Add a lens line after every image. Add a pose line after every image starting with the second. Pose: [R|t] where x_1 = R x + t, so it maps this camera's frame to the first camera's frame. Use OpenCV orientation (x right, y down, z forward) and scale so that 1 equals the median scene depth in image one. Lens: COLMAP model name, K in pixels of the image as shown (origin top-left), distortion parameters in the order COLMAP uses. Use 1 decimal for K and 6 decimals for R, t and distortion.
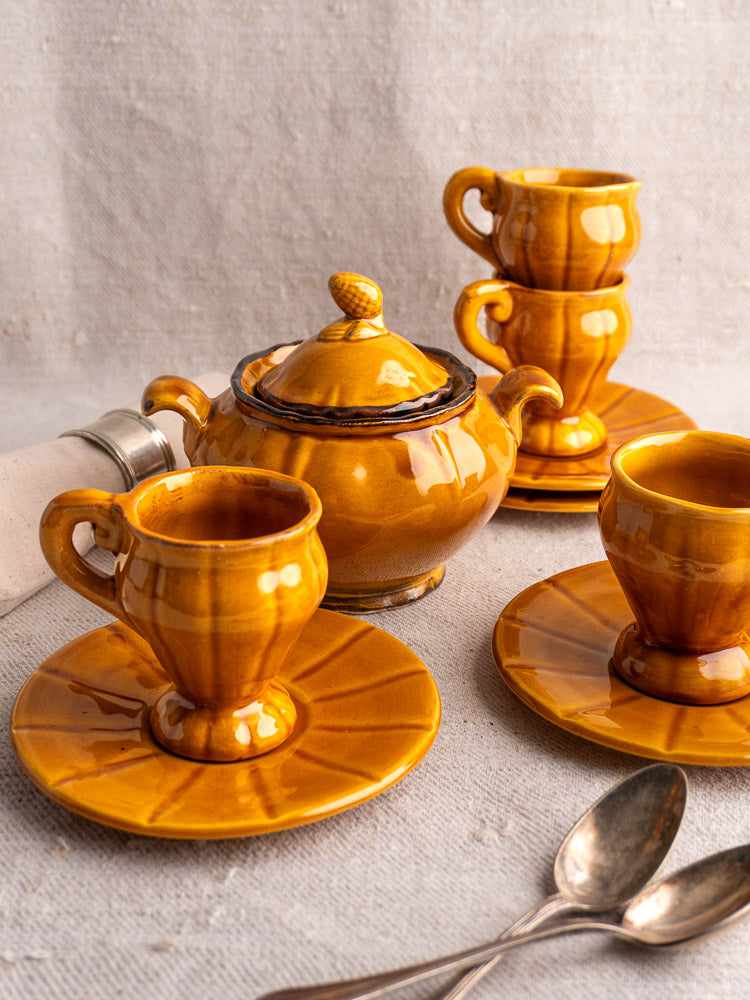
lens RADIAL K [[1484.4, 0, 384.3], [0, 1484.4, 437.5], [0, 0, 1]] dist [0.046571, 0.000000]
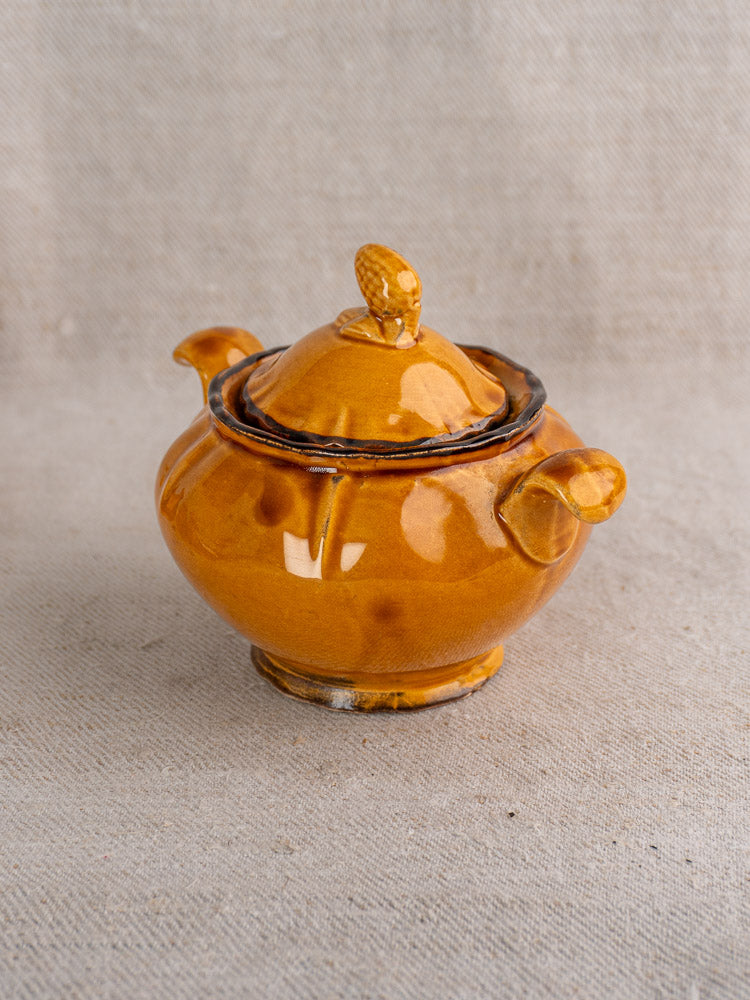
lens RADIAL K [[1705.8, 0, 359.5], [0, 1705.8, 458.0], [0, 0, 1]] dist [0.050419, 0.000000]
pose [[0.999917, -0.002260, -0.012702, -0.041297], [0.002330, 0.999983, 0.005427, -0.002089], [0.012690, -0.005456, 0.999905, 0.108220]]
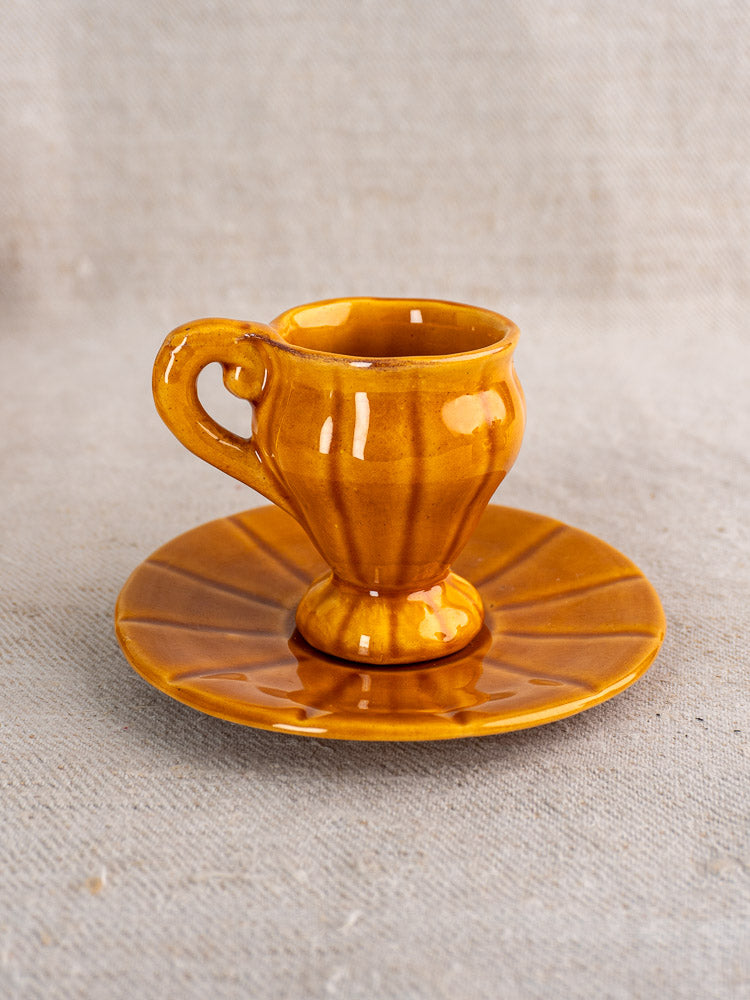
lens RADIAL K [[1608.3, 0, 351.9], [0, 1608.3, 514.5], [0, 0, 1]] dist [0.038541, 0.000000]
pose [[0.999835, -0.003906, -0.017724, -0.052131], [0.003965, 0.999987, 0.003294, 0.064490], [0.017711, -0.003364, 0.999837, 0.166460]]
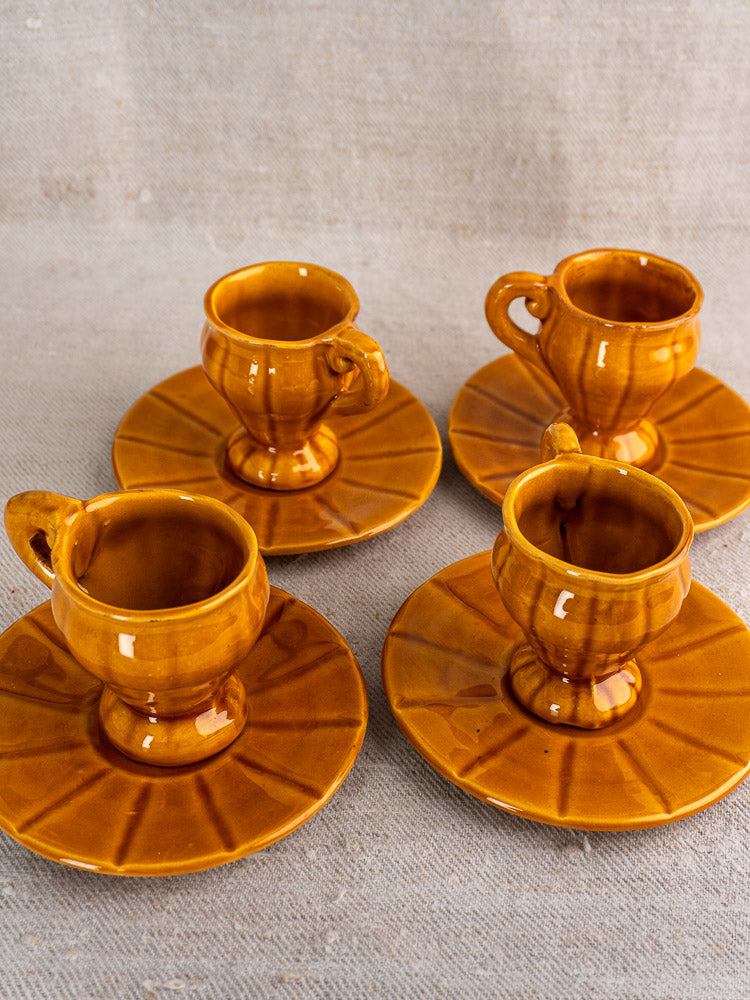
lens RADIAL K [[1482.0, 0, 387.5], [0, 1482.0, 426.4], [0, 0, 1]] dist [0.043793, 0.000000]
pose [[0.999642, 0.026366, 0.004521, -0.048549], [-0.026633, 0.965053, 0.260696, -0.190039], [0.002510, -0.260723, 0.965410, 0.020574]]
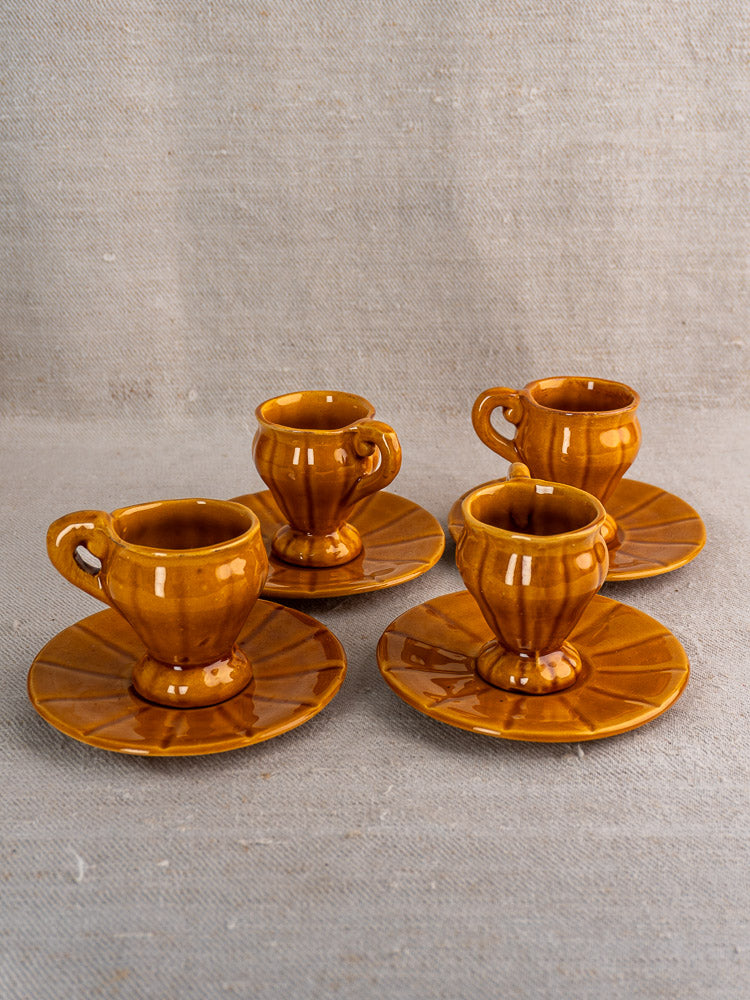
lens RADIAL K [[1484.4, 0, 390.6], [0, 1484.4, 458.5], [0, 0, 1]] dist [0.046571, 0.000000]
pose [[0.999641, -0.015773, 0.021649, -0.074308], [0.016005, 0.999816, -0.010555, 0.000352], [-0.021478, 0.010898, 0.999710, -0.226749]]
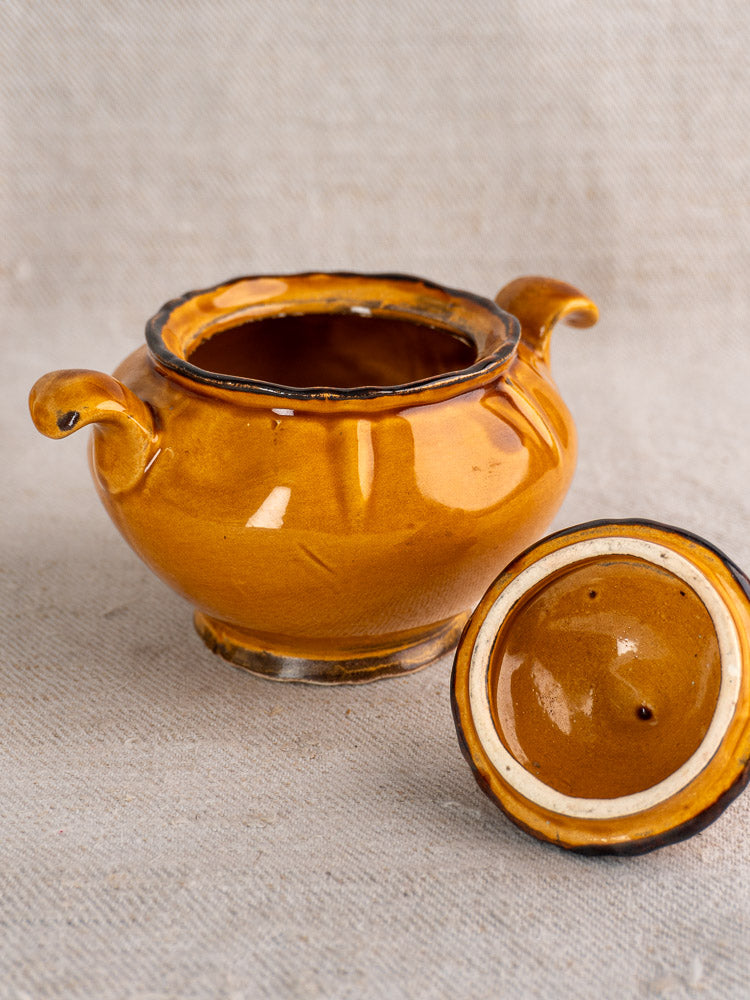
lens RADIAL K [[1991.1, 0, 385.9], [0, 1991.1, 459.5], [0, 0, 1]] dist [0.111227, 0.000000]
pose [[0.999970, -0.004427, -0.006280, -0.030202], [0.004477, 0.999958, 0.008014, 0.015920], [0.006244, -0.008042, 0.999948, 0.067925]]
